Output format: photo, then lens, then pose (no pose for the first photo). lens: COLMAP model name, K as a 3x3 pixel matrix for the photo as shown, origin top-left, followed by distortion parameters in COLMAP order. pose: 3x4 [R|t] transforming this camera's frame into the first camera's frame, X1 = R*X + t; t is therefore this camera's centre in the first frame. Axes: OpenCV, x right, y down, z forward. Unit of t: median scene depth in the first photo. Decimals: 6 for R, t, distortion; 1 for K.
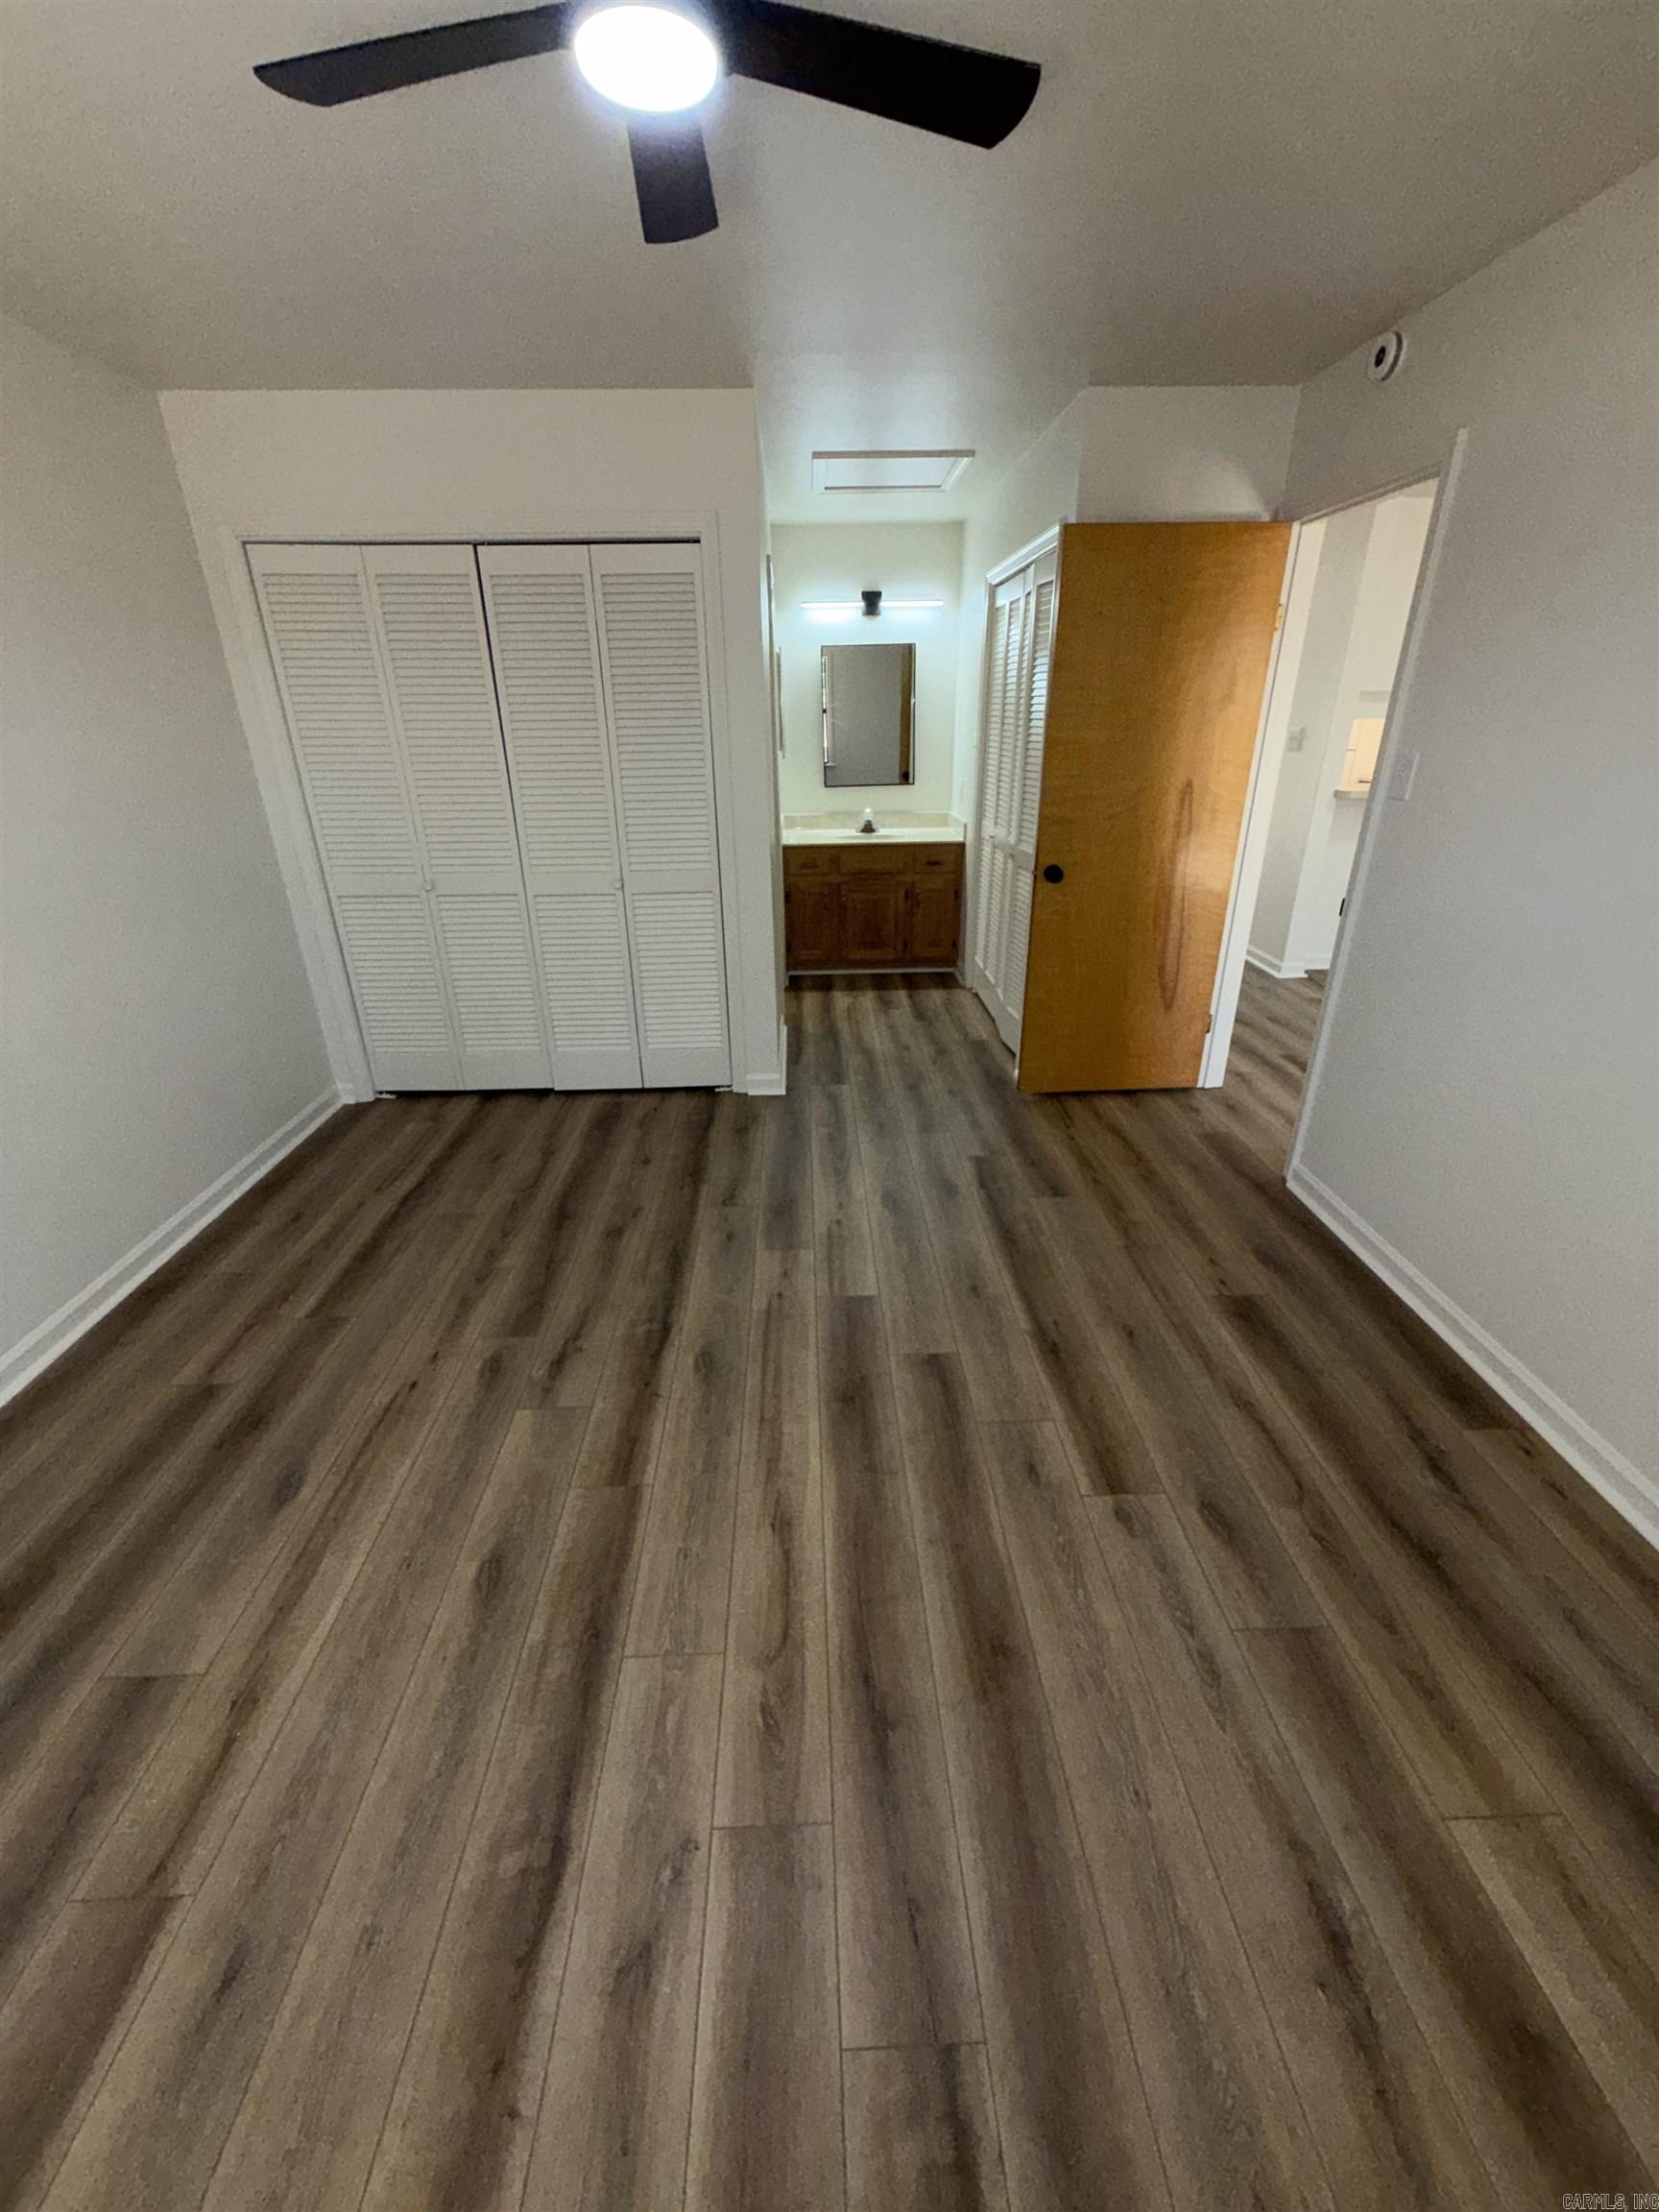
lens RADIAL K [[880.5, 0, 824.4], [0, 880.5, 1101.2], [0, 0, 1]] dist [-0.000392, -0.000087]
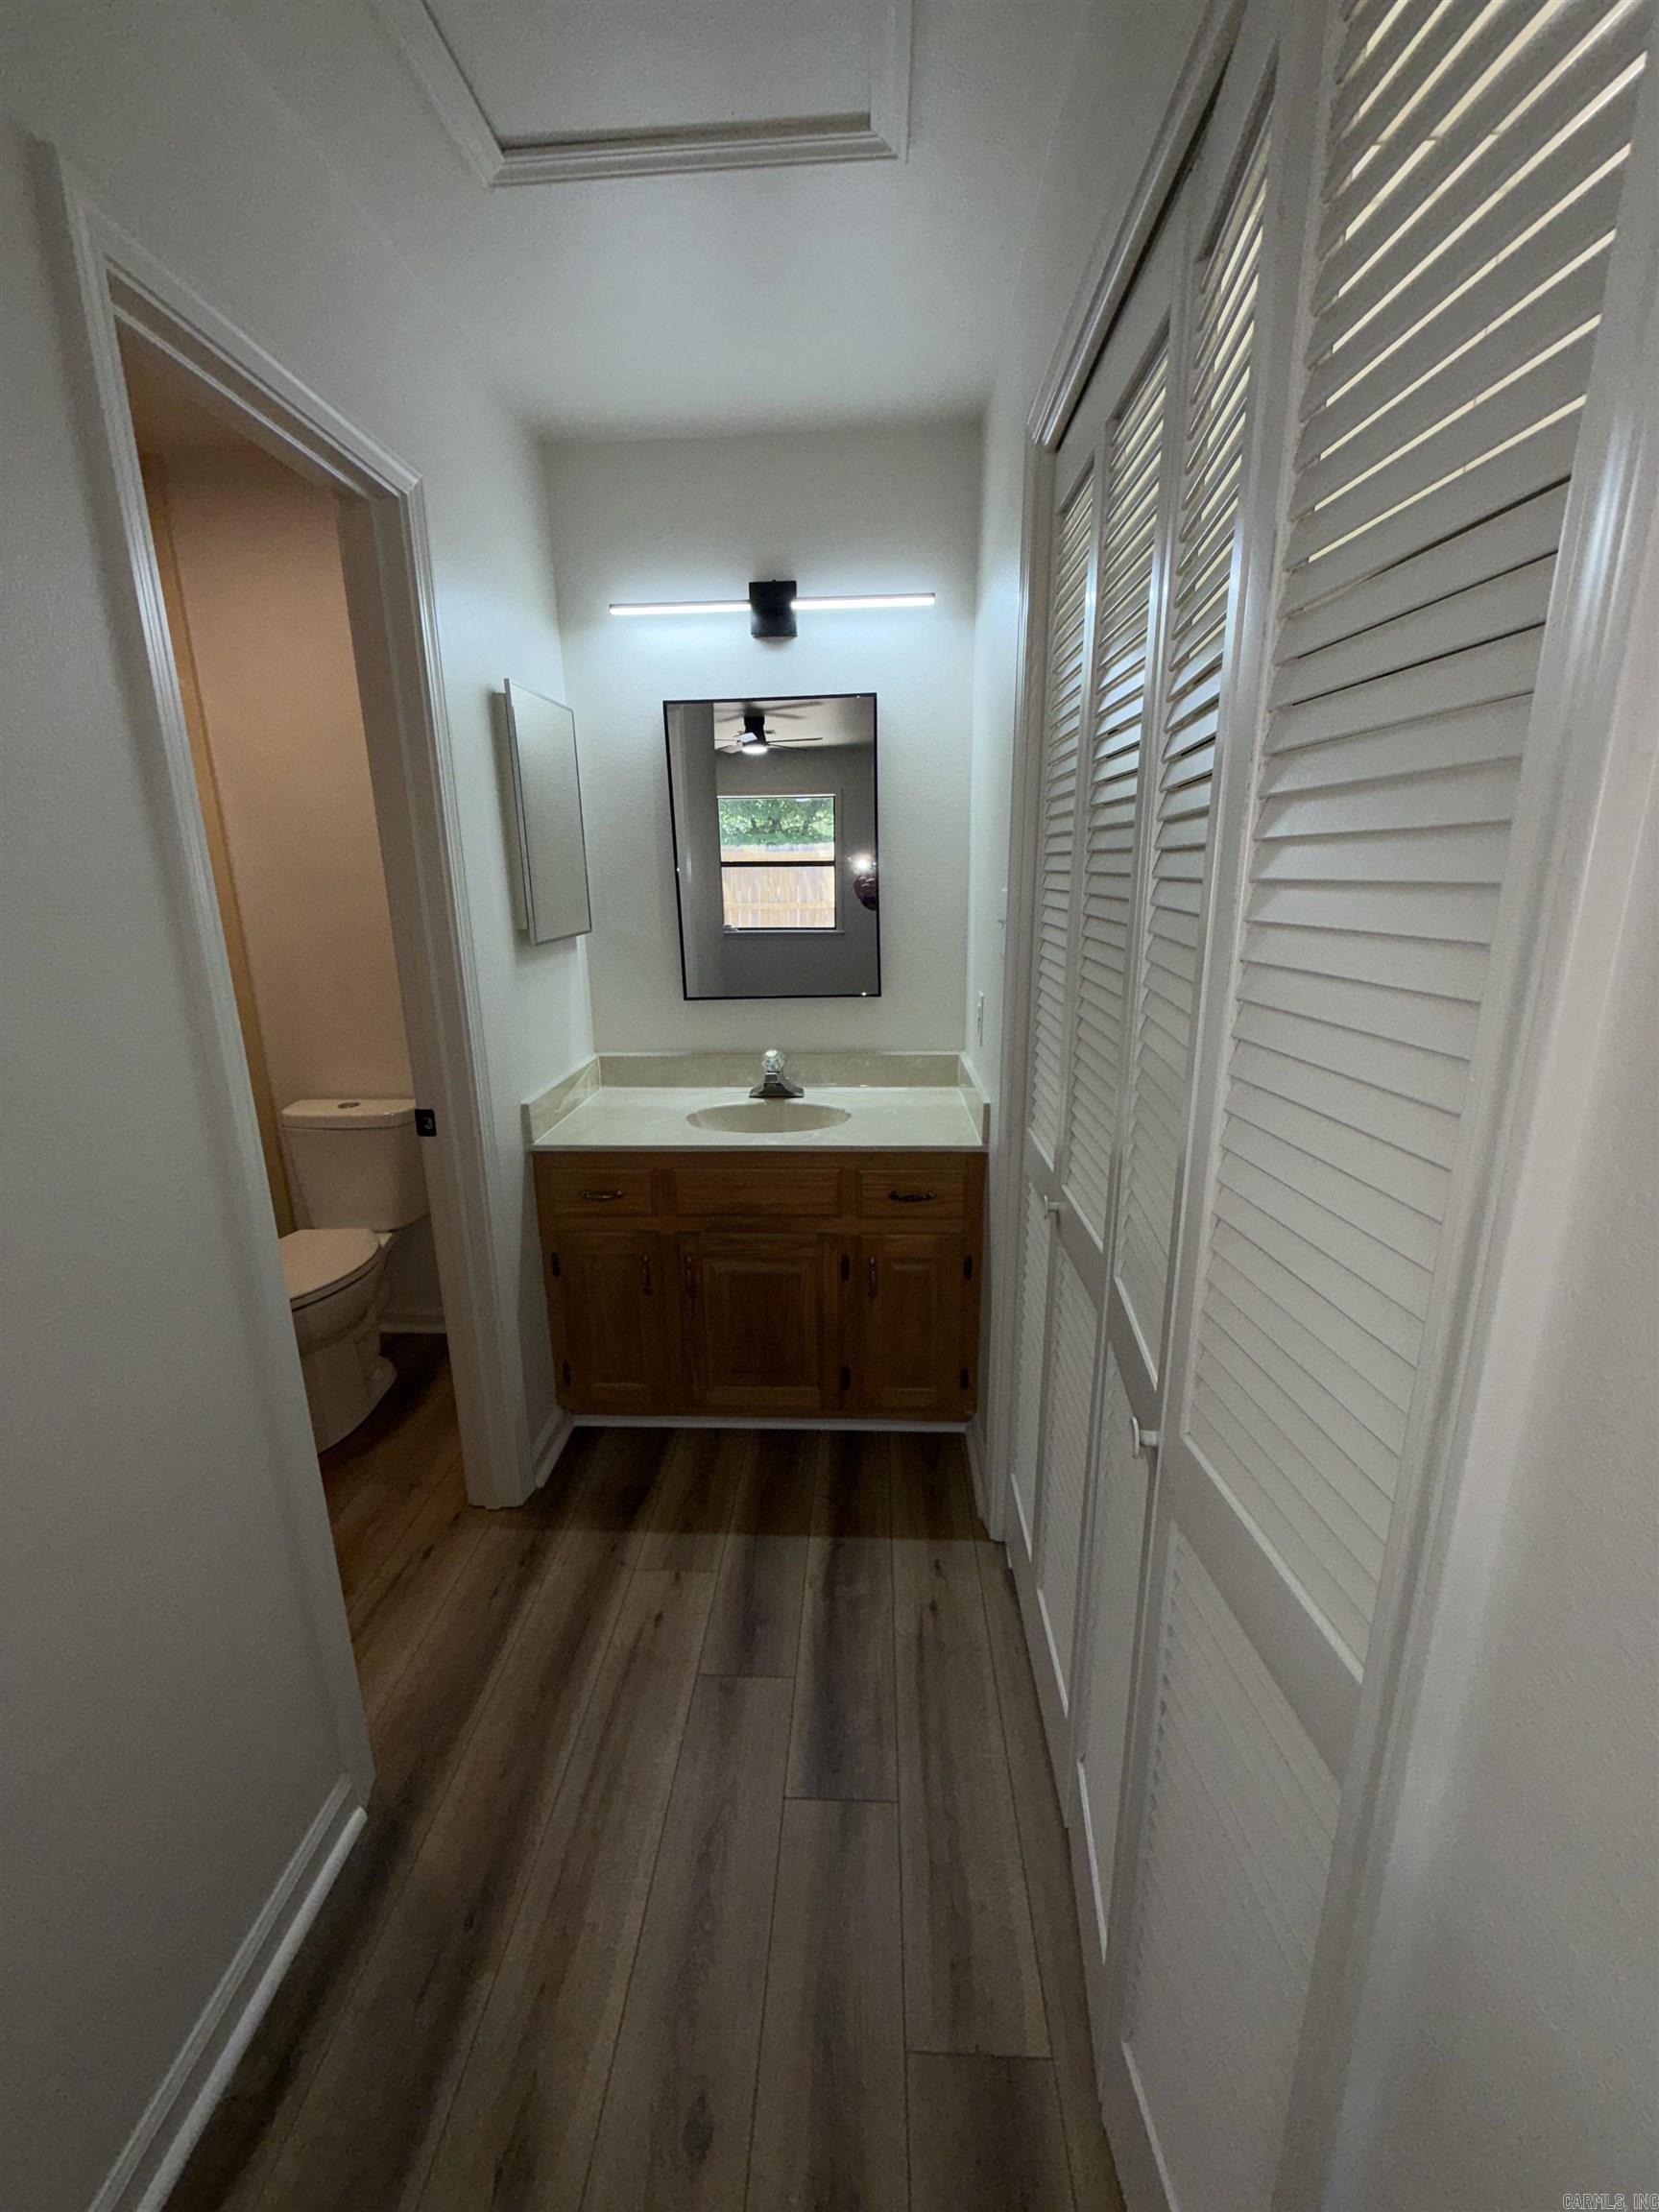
lens RADIAL K [[880.5, 0, 824.4], [0, 880.5, 1101.2], [0, 0, 1]] dist [-0.000392, -0.000087]
pose [[0.997355, 0.021009, -0.069581, 0.113159], [-0.031907, 0.986691, -0.159442, -0.248718], [0.065305, 0.161241, 0.984752, 0.597106]]
